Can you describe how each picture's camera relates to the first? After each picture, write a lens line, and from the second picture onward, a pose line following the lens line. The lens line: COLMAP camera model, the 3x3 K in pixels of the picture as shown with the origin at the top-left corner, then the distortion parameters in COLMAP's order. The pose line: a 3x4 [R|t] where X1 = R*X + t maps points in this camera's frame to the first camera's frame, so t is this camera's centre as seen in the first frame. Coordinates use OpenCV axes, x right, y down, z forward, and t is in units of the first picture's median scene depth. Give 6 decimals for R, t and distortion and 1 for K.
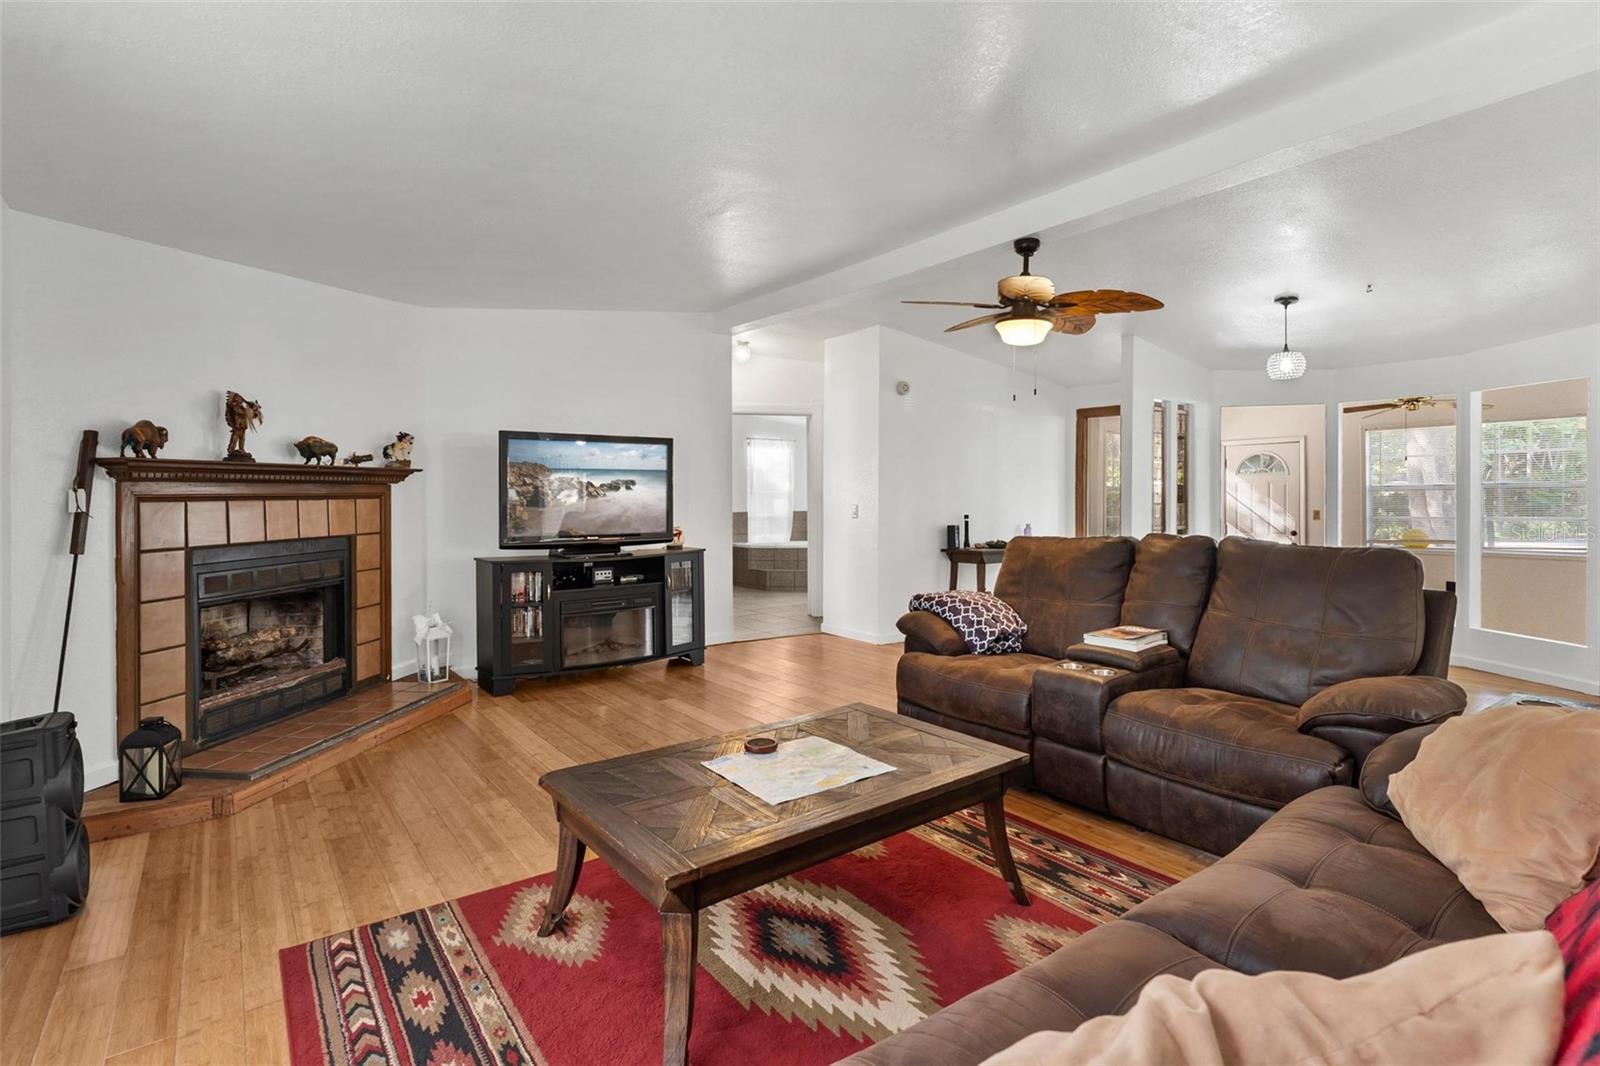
lens RADIAL K [[783.2, 0, 796.7], [0, 783.2, 509.4], [0, 0, 1]] dist [-0.001331, 0.000094]
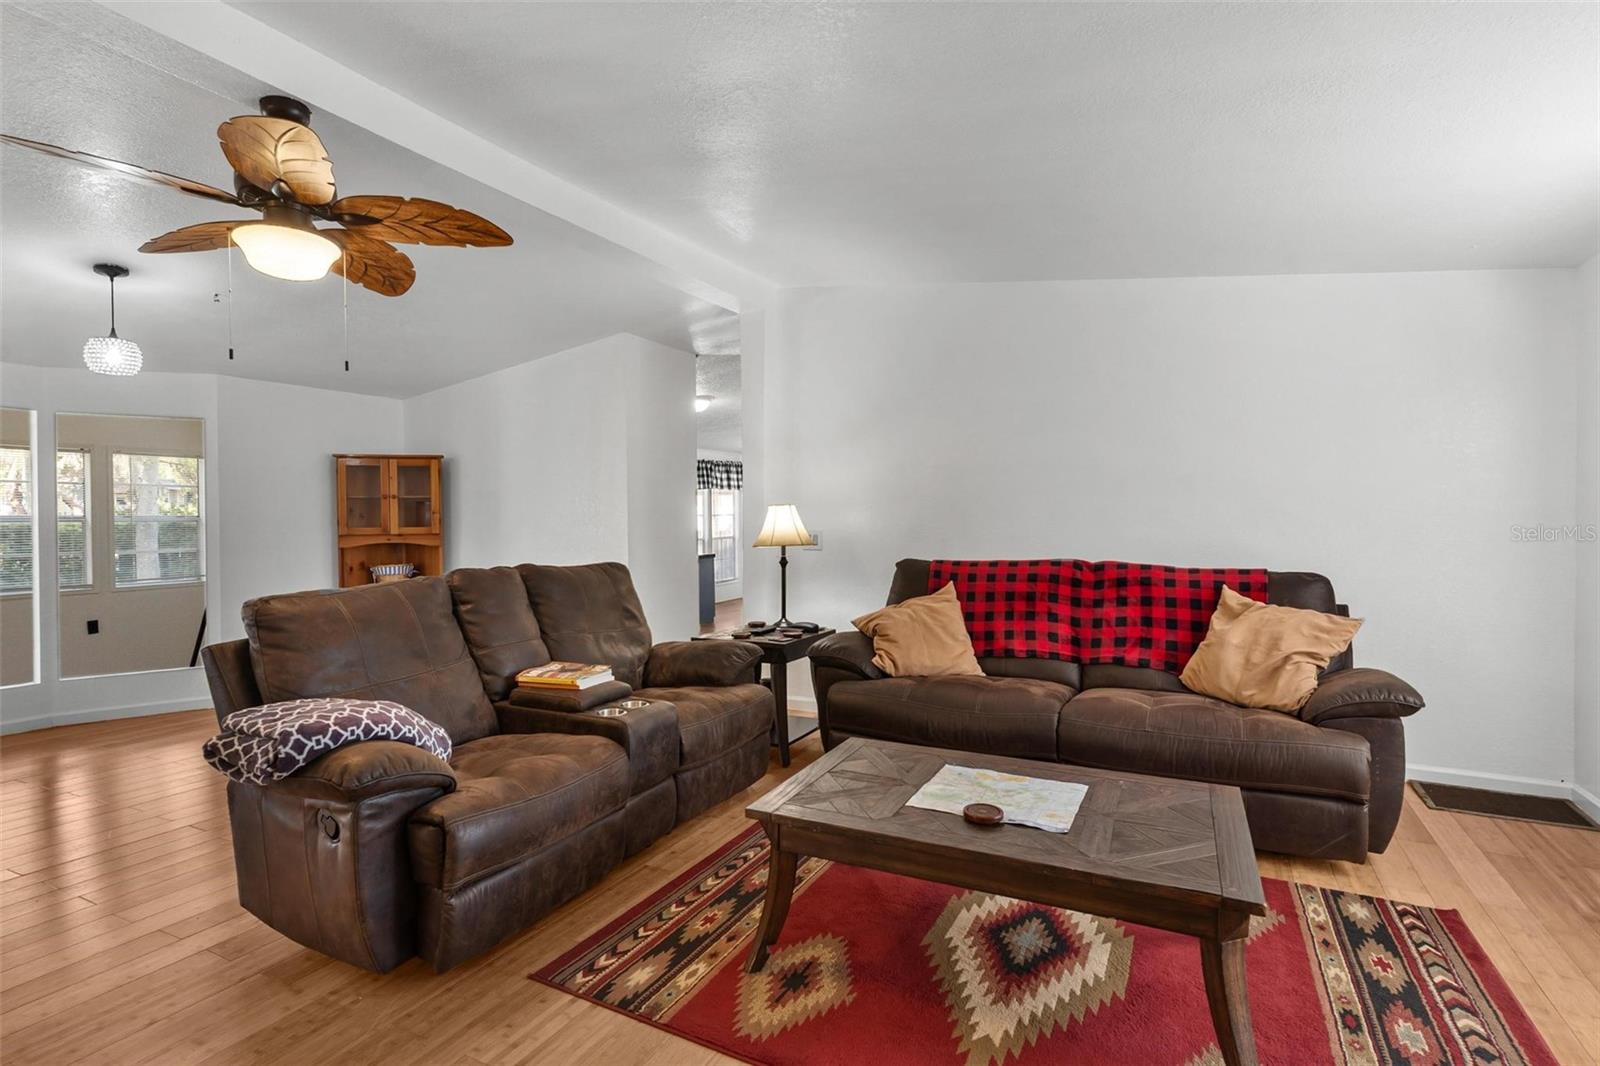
lens RADIAL K [[785.0, 0, 801.7], [0, 785.0, 523.1], [0, 0, 1]] dist [0.001286, 0.000095]
pose [[-0.455115, 0.004596, 0.890421, -0.425139], [0.026687, 0.999608, 0.008480, -0.014403], [-0.890032, 0.027622, -0.455060, 0.922490]]
